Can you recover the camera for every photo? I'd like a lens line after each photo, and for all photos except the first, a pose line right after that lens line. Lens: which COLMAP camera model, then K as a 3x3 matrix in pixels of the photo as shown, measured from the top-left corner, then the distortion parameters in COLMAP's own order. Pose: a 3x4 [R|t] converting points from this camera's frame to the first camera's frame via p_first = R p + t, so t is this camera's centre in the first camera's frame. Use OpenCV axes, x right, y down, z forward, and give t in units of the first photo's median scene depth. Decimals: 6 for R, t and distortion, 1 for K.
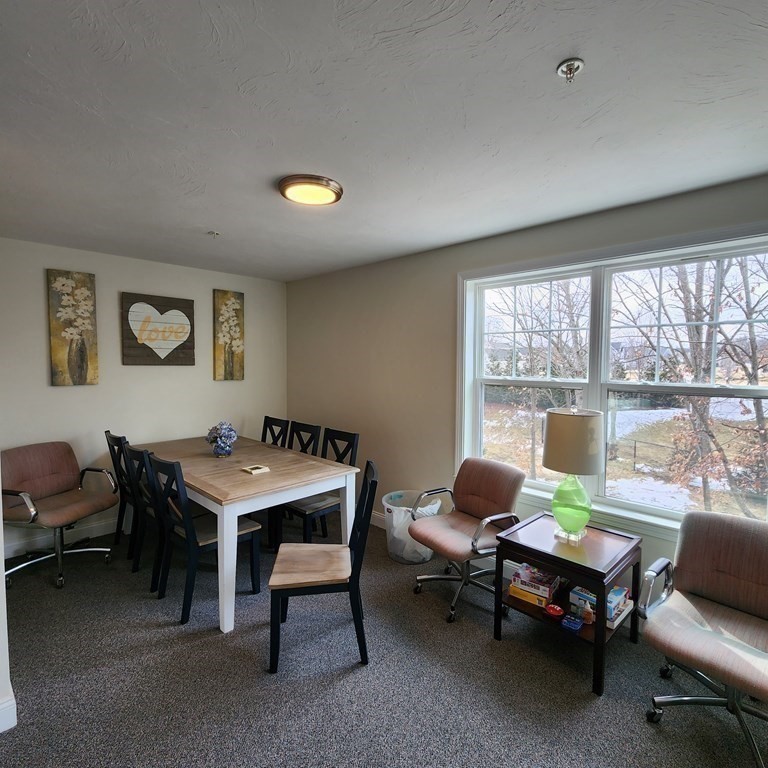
lens RADIAL K [[417.2, 0, 384.0], [0, 417.2, 384.0], [0, 0, 1]] dist [0.001012, 0.001142]
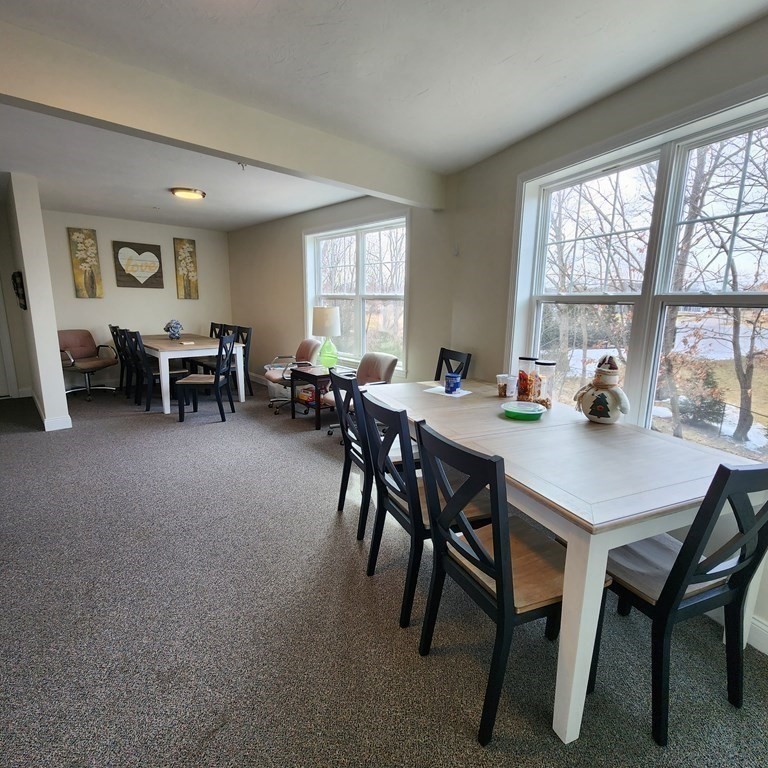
lens RADIAL K [[417.2, 0, 384.0], [0, 417.2, 384.0], [0, 0, 1]] dist [0.001012, 0.001142]
pose [[0.998328, 0.020939, -0.053885, 0.555910], [-0.013084, 0.989751, 0.142203, 0.091996], [0.056311, -0.141260, 0.988370, -0.664936]]
